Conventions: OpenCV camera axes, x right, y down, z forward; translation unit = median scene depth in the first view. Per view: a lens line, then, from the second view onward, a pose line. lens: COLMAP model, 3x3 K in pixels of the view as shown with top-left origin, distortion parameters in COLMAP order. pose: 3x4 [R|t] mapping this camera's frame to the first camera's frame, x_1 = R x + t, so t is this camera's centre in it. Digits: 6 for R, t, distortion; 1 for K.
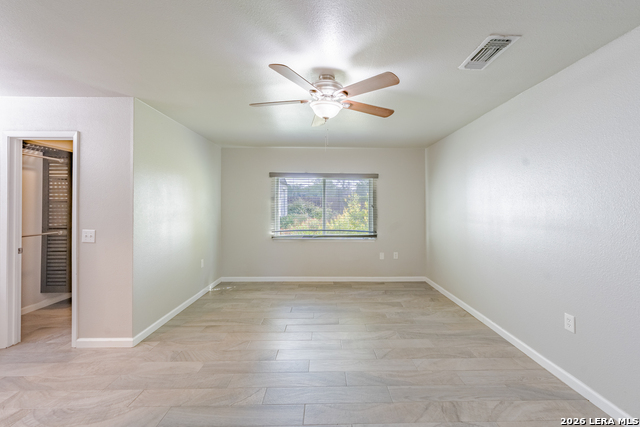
lens RADIAL K [[262.3, 0, 325.3], [0, 262.3, 209.5], [0, 0, 1]] dist [0.000419, -0.000459]
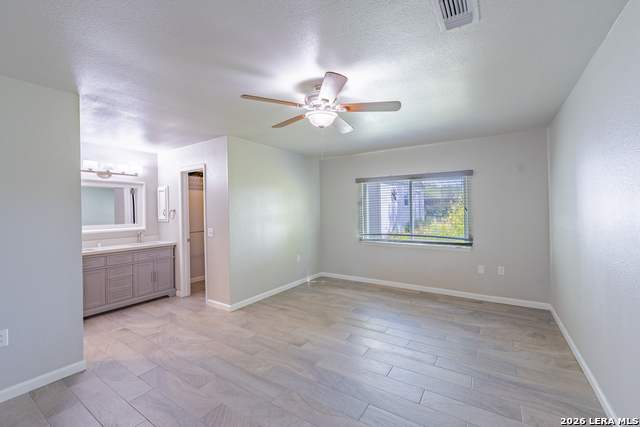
lens RADIAL K [[262.3, 0, 350.9], [0, 262.3, 216.1], [0, 0, 1]] dist [0.000419, -0.000459]
pose [[0.842287, -0.000393, -0.539029, 0.404319], [0.008448, 0.999887, 0.012472, -0.004101], [0.538963, -0.015059, 0.842195, 0.113098]]
